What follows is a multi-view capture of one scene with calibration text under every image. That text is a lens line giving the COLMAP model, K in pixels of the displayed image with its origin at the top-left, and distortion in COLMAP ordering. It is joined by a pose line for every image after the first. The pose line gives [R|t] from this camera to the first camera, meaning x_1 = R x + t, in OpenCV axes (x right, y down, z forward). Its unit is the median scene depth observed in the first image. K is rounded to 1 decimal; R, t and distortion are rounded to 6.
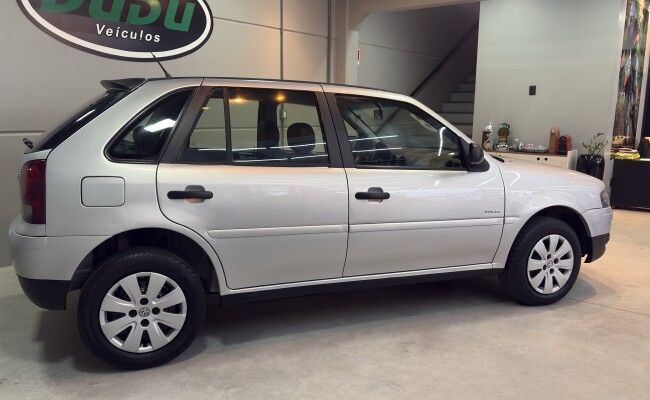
lens RADIAL K [[537.3, 0, 325.0], [0, 537.3, 200.0], [0, 0, 1]] dist [0.094924, -0.159928]
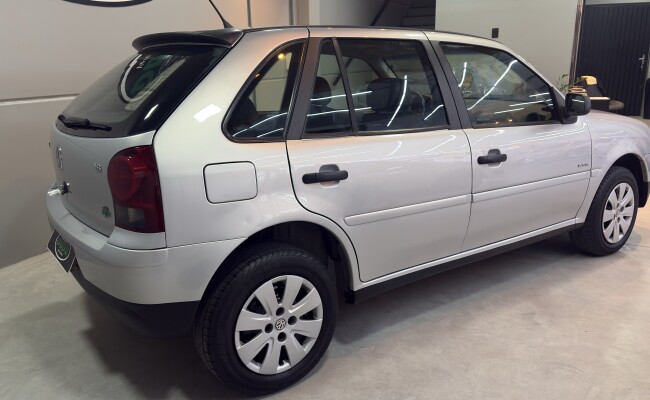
lens RADIAL K [[537.3, 0, 325.0], [0, 537.3, 200.0], [0, 0, 1]] dist [0.094924, -0.159928]
pose [[0.970588, -0.087888, 0.224132, -0.423410], [0.066019, 0.992459, 0.103278, -0.056360], [-0.231518, -0.085444, 0.969071, 0.211484]]
